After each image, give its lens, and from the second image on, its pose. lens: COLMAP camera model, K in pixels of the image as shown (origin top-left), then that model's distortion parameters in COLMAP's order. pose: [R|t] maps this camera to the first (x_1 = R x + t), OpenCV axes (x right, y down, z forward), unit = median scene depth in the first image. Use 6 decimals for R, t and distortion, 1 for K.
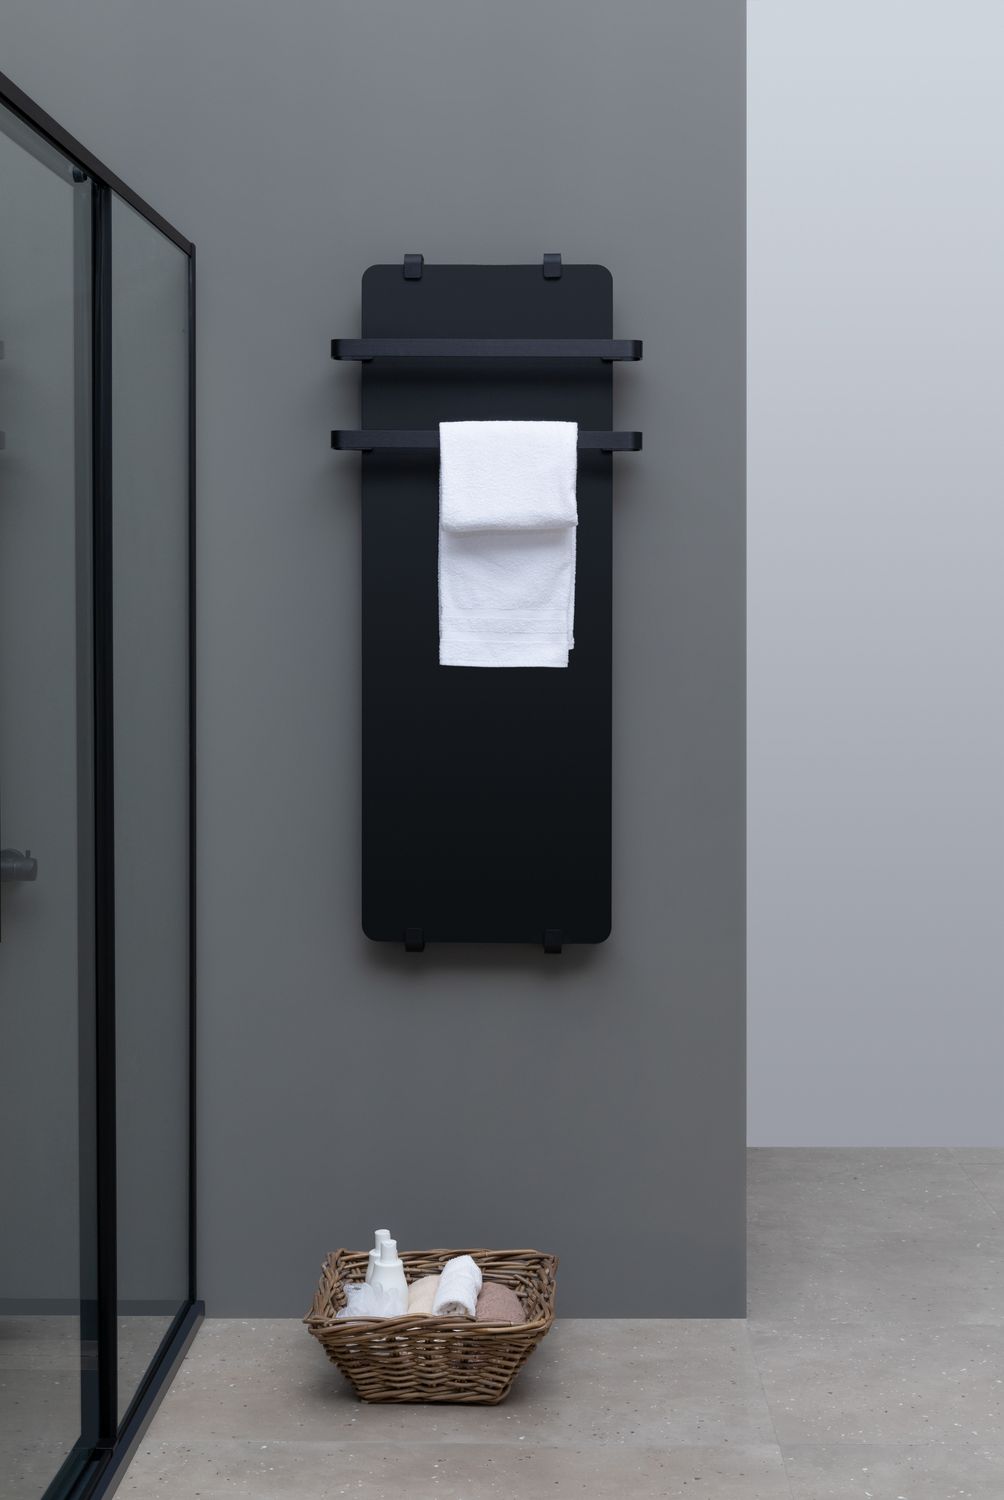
lens RADIAL K [[2068.9, 0, 502.0], [0, 2068.9, 750.0], [0, 0, 1]] dist [0.019414, 0.012487]
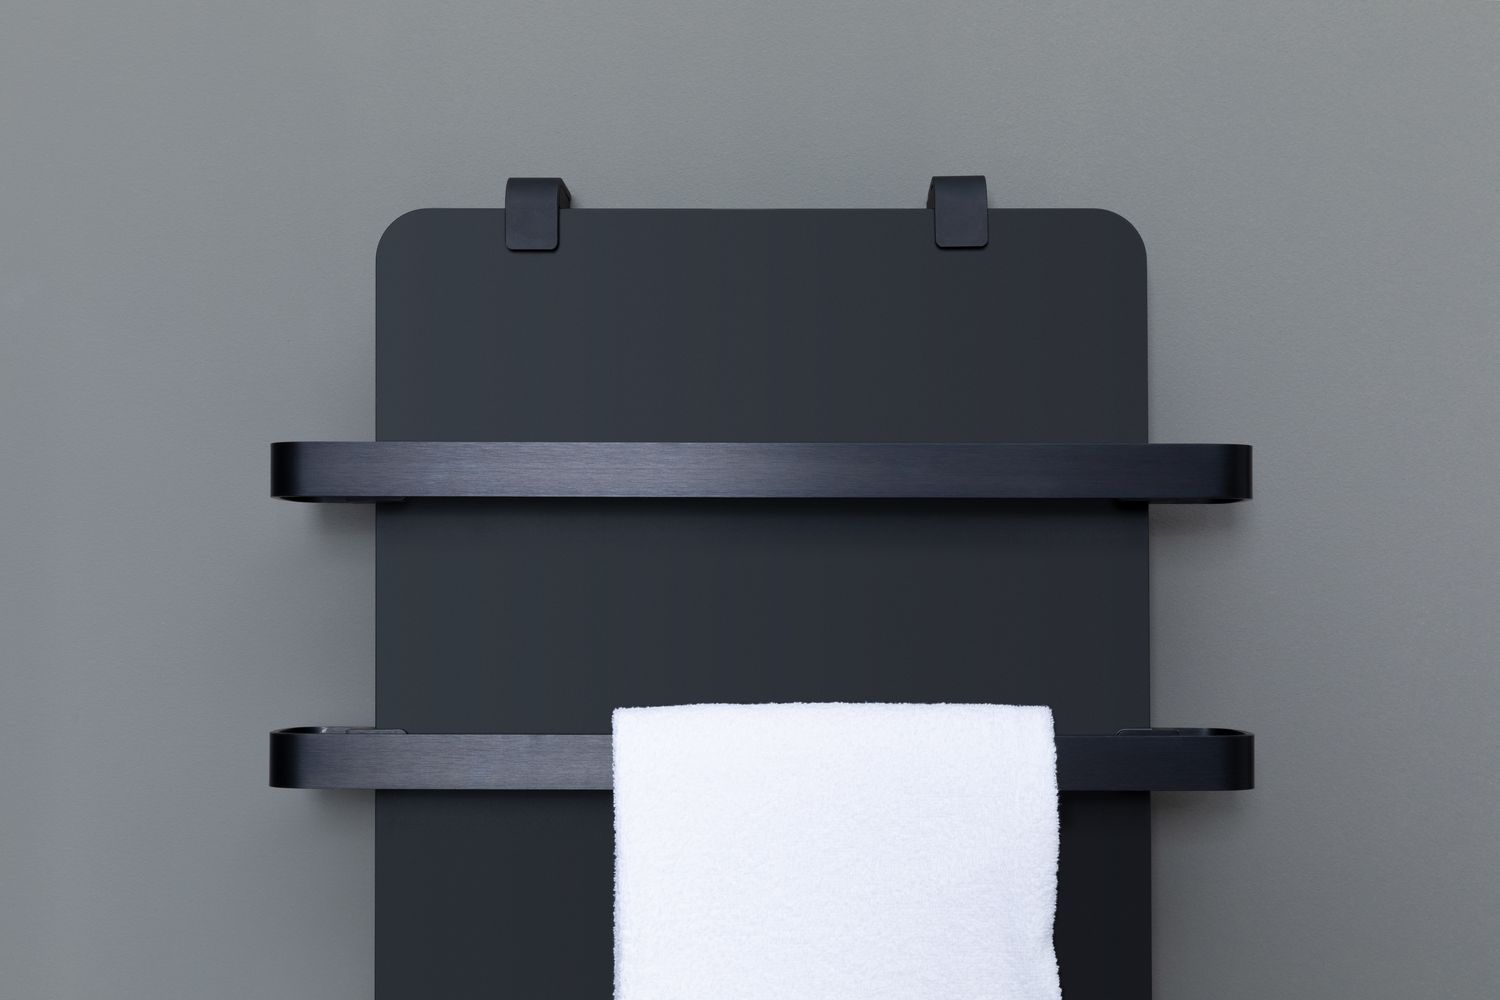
lens RADIAL K [[2068.9, 0, 750.0], [0, 2068.9, 500.0], [0, 0, 1]] dist [0.019414, 0.012487]
pose [[0.999997, -0.001632, 0.001760, -0.009916], [0.001737, 0.998078, -0.061942, -0.169169], [-0.001656, 0.061945, 0.998078, 0.679693]]
